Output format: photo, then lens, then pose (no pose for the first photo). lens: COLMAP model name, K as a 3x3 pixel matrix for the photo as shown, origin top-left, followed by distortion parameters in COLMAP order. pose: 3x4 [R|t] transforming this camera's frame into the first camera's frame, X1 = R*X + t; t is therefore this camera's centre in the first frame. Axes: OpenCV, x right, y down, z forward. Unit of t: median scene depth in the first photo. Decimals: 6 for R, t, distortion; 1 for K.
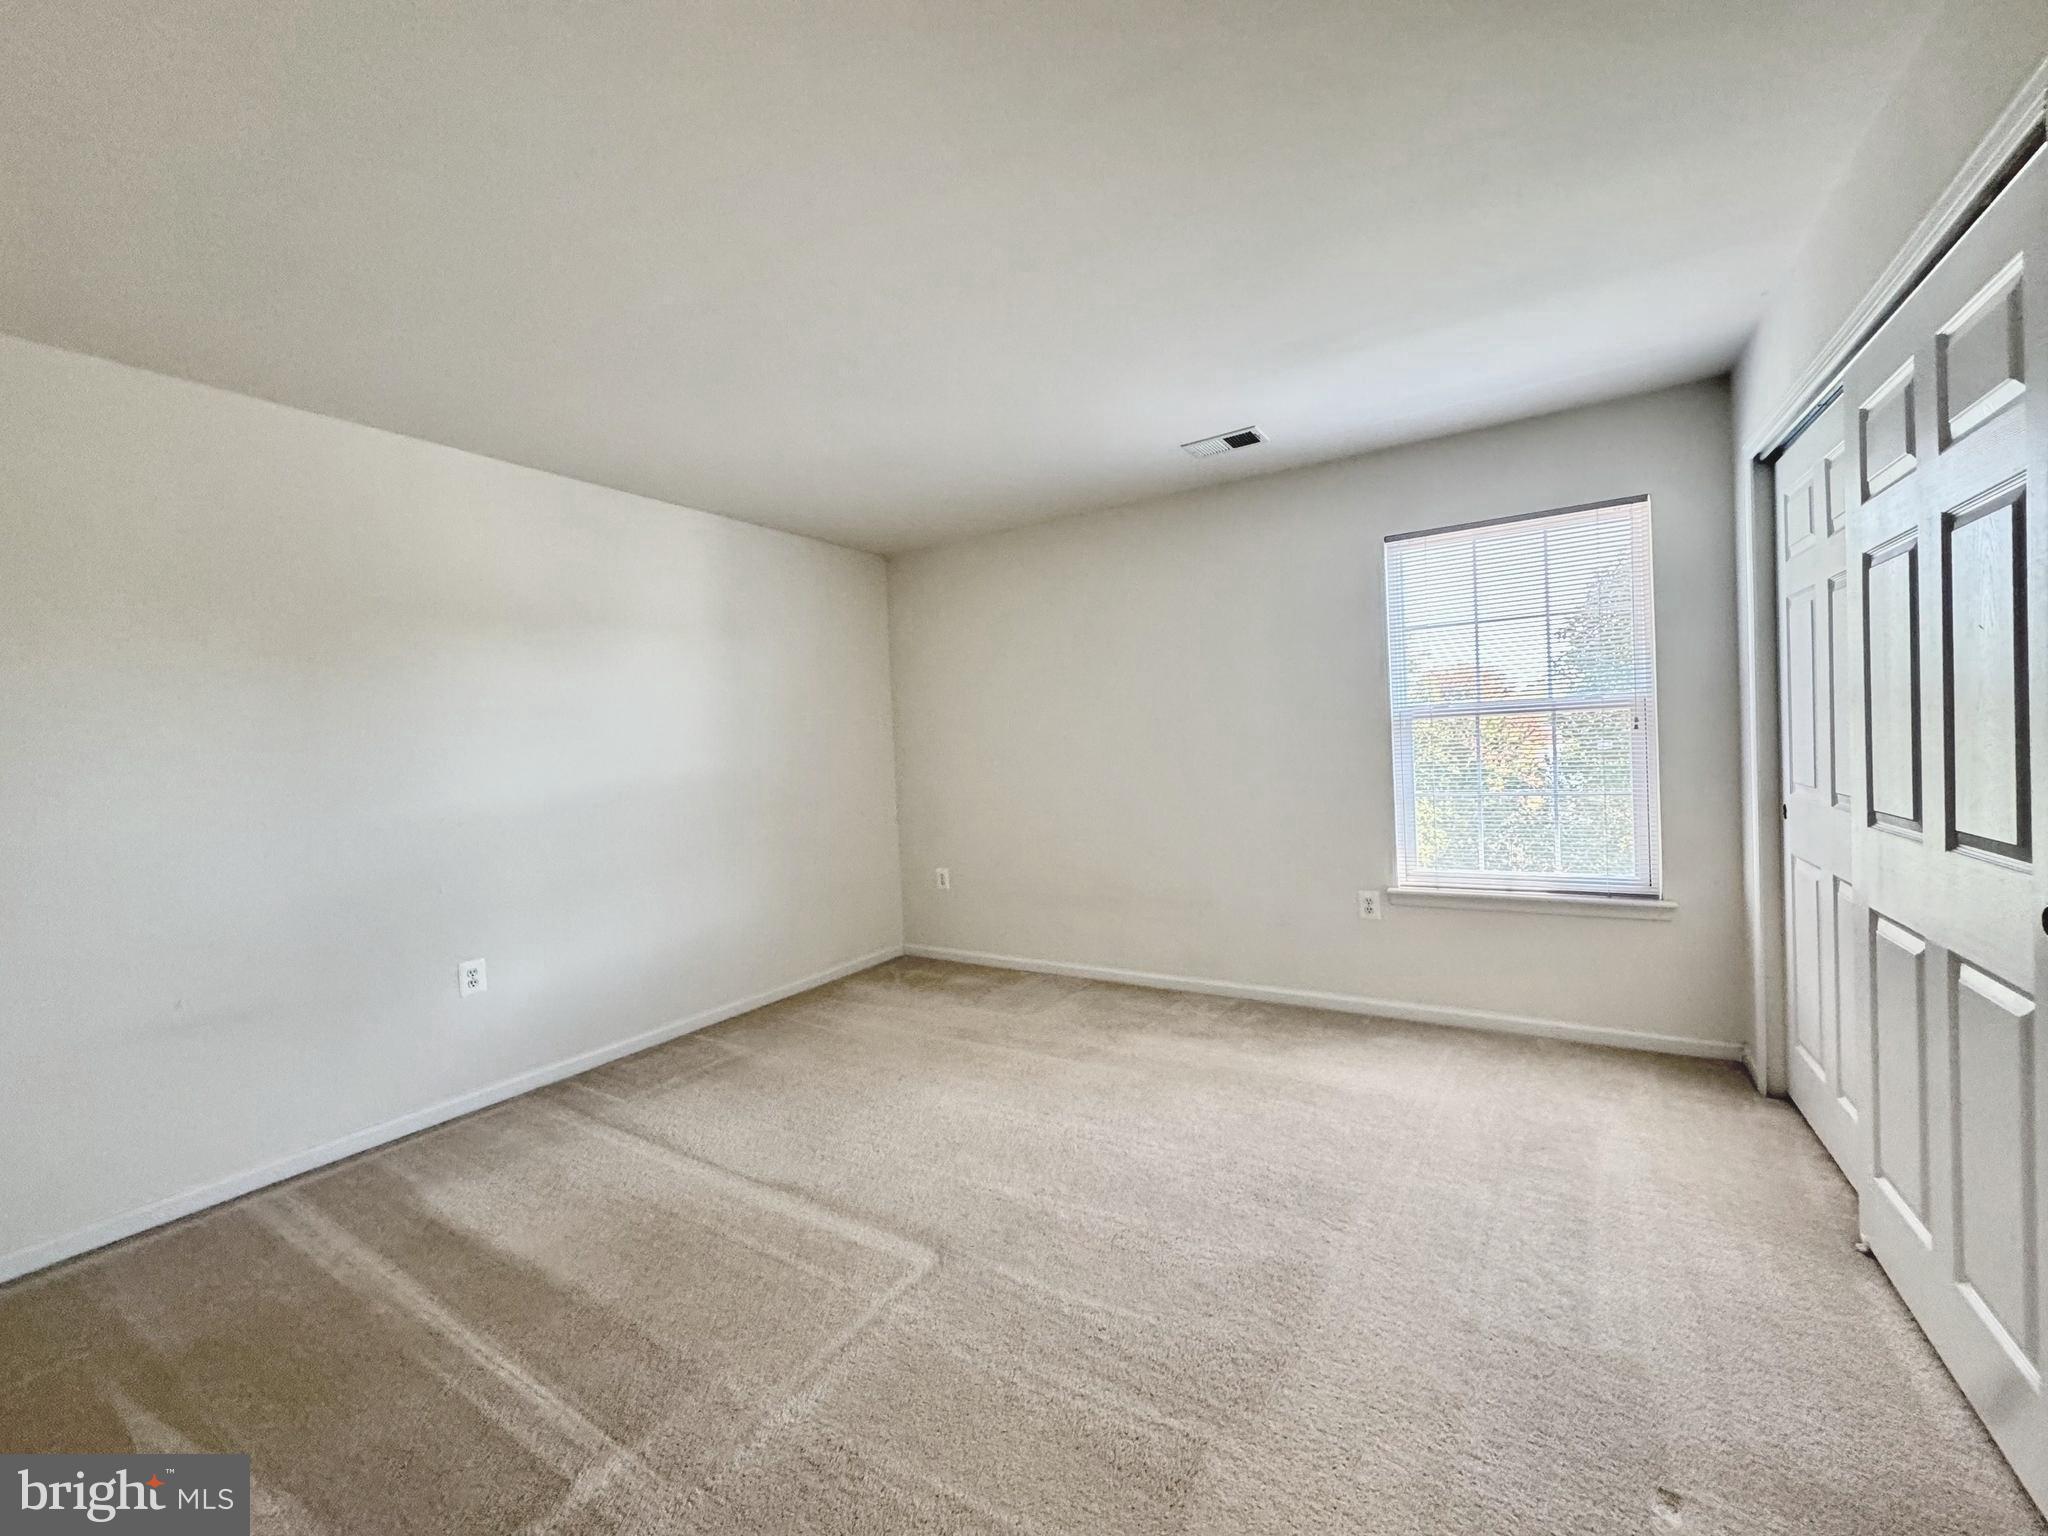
lens RADIAL K [[817.0, 0, 1018.9], [0, 817.0, 764.5], [0, 0, 1]] dist [-0.001802, 0.000595]
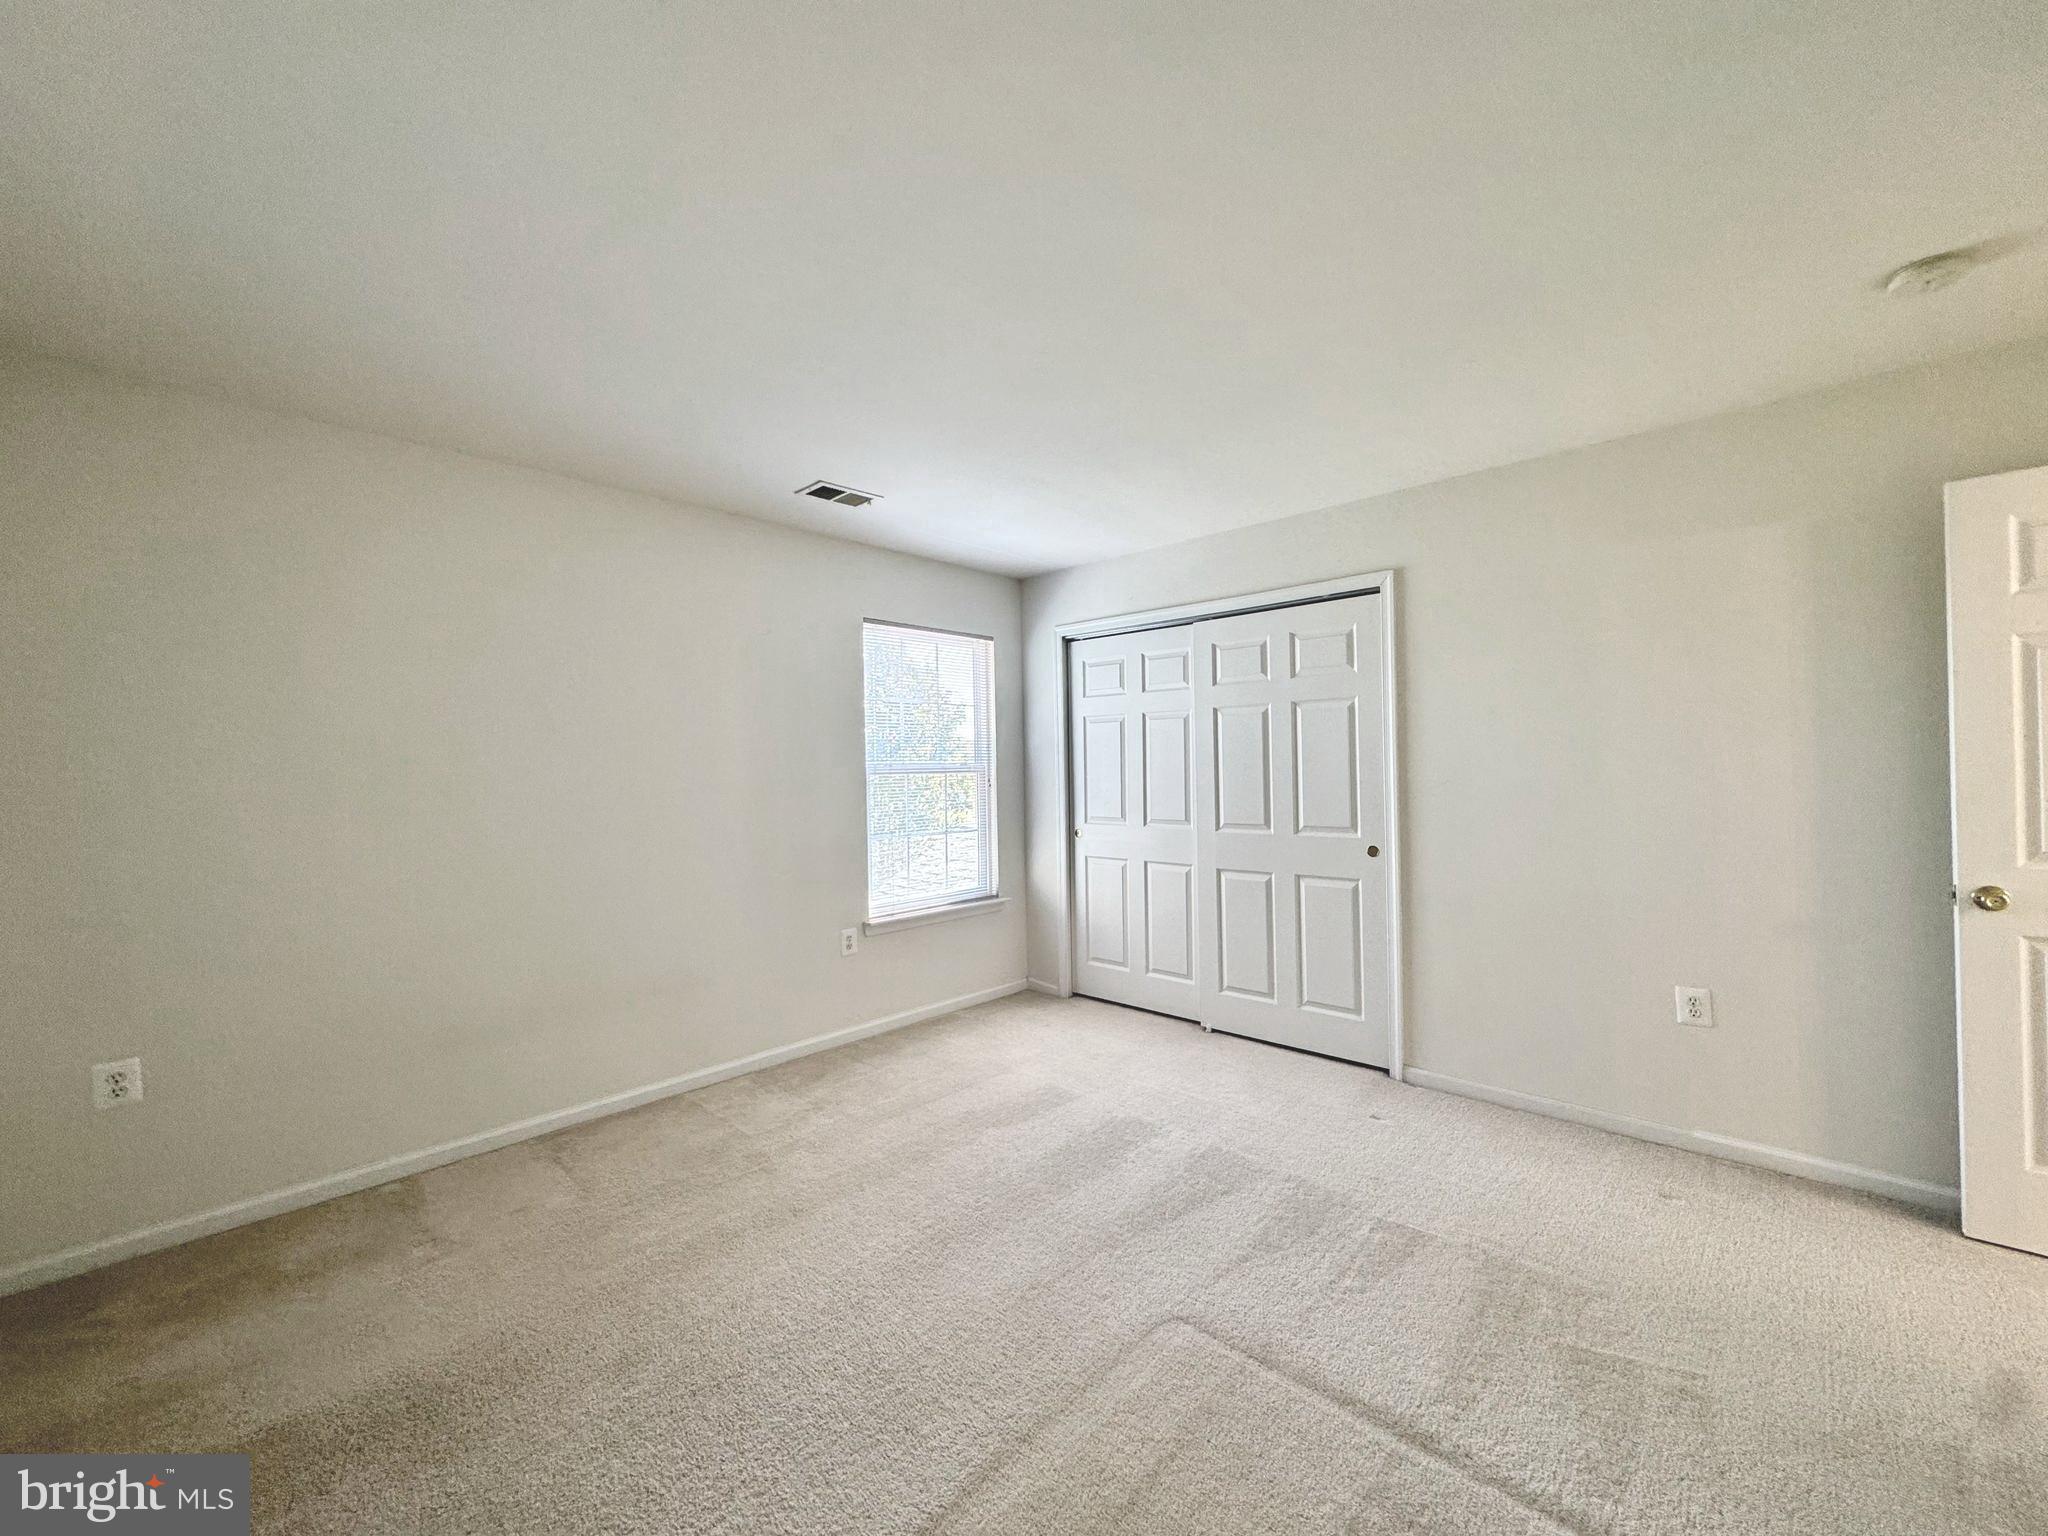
lens RADIAL K [[817.0, 0, 1023.0], [0, 817.0, 772.2], [0, 0, 1]] dist [-0.001802, 0.000595]
pose [[0.181865, 0.044497, 0.982316, -0.633299], [0.030374, 0.998245, -0.050842, 0.006728], [-0.982854, 0.039083, 0.180194, 0.568768]]
